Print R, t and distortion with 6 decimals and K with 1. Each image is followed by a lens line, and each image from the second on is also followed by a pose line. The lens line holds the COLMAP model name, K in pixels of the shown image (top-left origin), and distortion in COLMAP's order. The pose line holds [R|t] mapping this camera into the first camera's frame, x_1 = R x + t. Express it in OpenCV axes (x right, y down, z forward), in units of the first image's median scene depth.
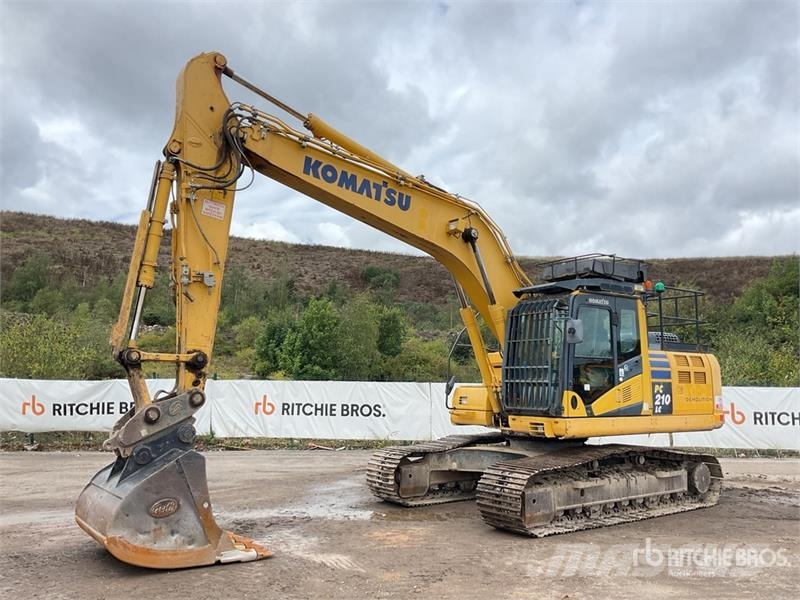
lens RADIAL K [[654.1, 0, 397.0], [0, 654.1, 298.8], [0, 0, 1]] dist [0.089813, -0.166232]
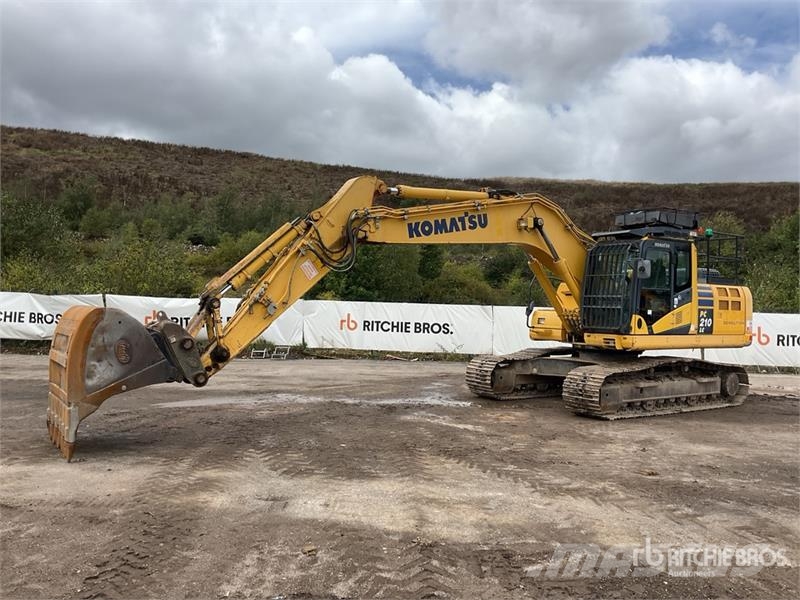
lens RADIAL K [[654.1, 0, 397.0], [0, 654.1, 298.8], [0, 0, 1]] dist [0.089813, -0.166232]
pose [[0.999385, 0.016510, -0.030941, -0.137429], [-0.012681, 0.992680, 0.120105, -0.033896], [0.032697, -0.119639, 0.992279, -0.246915]]
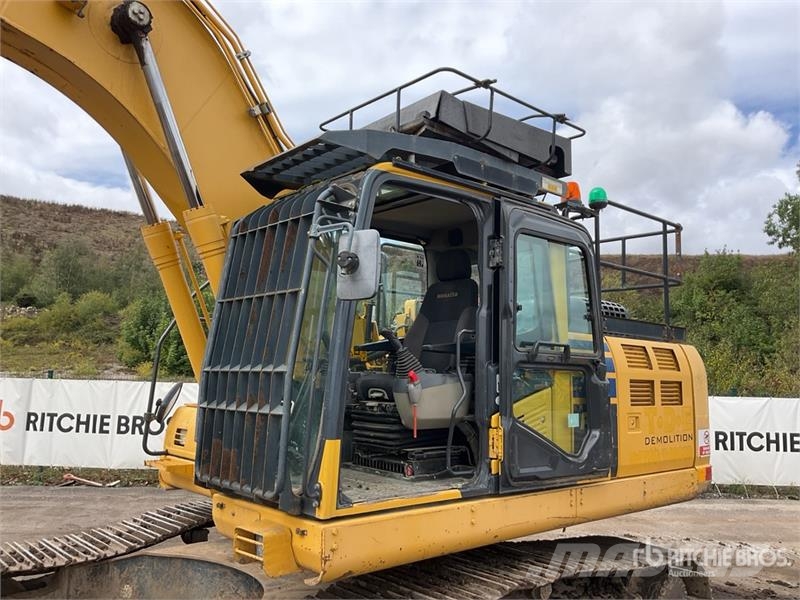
lens RADIAL K [[655.3, 0, 389.0], [0, 655.3, 304.0], [0, 0, 1]] dist [0.092711, -0.173672]
pose [[0.995552, 0.023779, 0.091161, 0.207215], [-0.025539, 0.999508, 0.018191, 0.051099], [-0.090683, -0.020438, 0.995670, 0.539229]]
